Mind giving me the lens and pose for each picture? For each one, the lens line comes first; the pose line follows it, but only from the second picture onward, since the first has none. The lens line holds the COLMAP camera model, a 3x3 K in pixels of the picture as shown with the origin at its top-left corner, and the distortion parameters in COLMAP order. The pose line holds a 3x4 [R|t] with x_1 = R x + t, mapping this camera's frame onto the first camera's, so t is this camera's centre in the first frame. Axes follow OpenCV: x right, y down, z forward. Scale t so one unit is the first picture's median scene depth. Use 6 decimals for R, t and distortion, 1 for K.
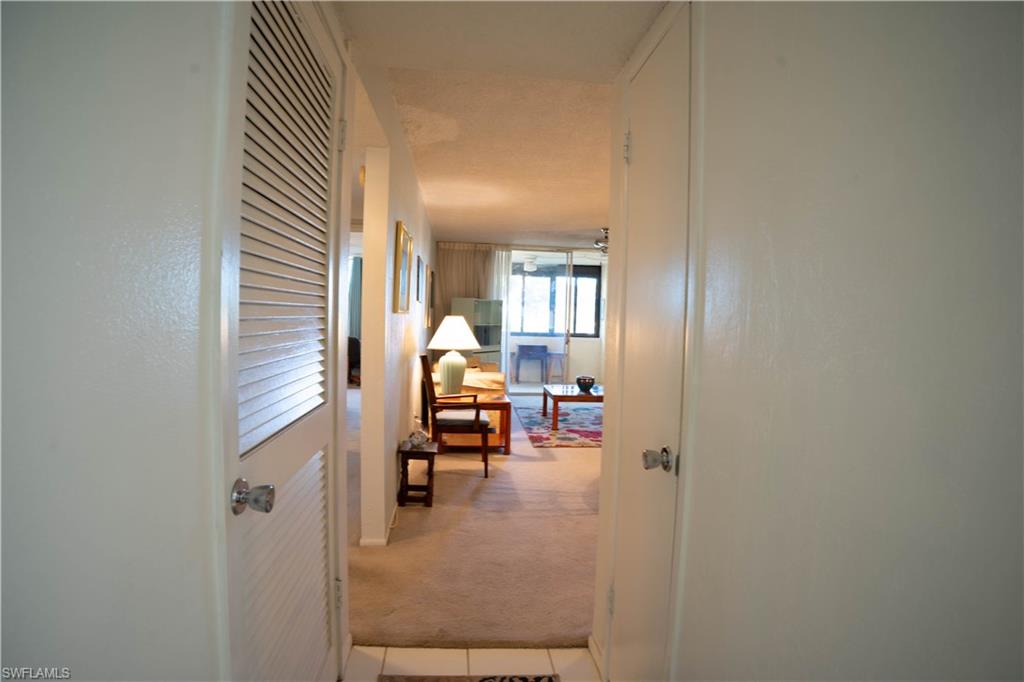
lens RADIAL K [[534.2, 0, 513.2], [0, 534.2, 345.5], [0, 0, 1]] dist [-0.094237, 0.001723]
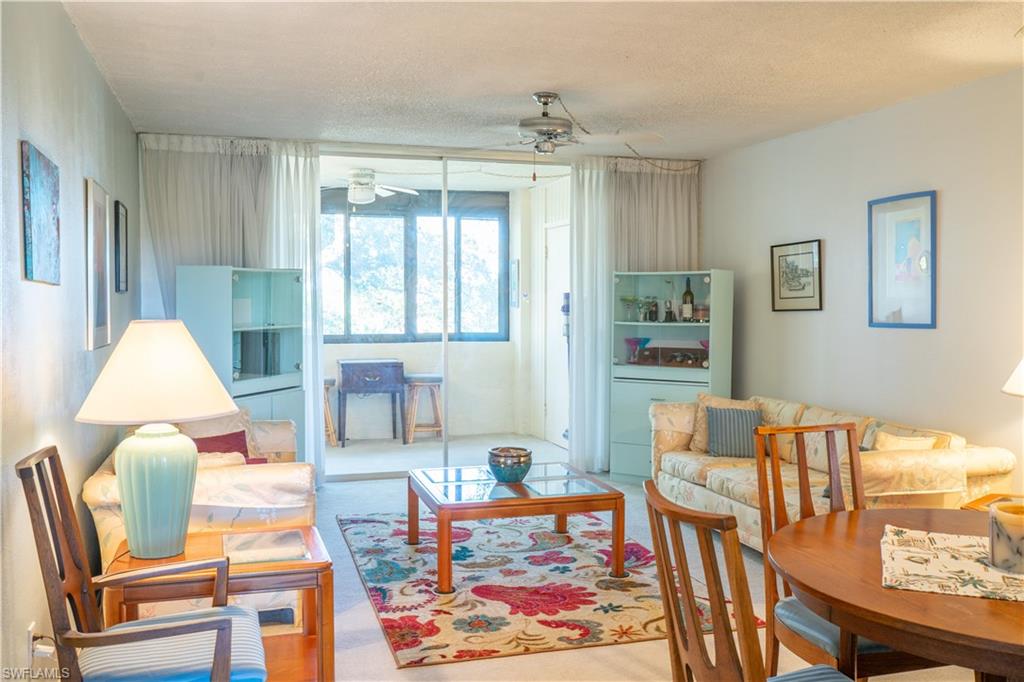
lens RADIAL K [[940.8, 0, 512.1], [0, 940.8, 347.5], [0, 0, 1]] dist [-0.016692, 0.000000]
pose [[0.980989, -0.036831, 0.190536, -0.000027], [0.036012, 0.999321, 0.007760, -0.021584], [-0.190693, -0.000751, 0.981650, 0.226602]]
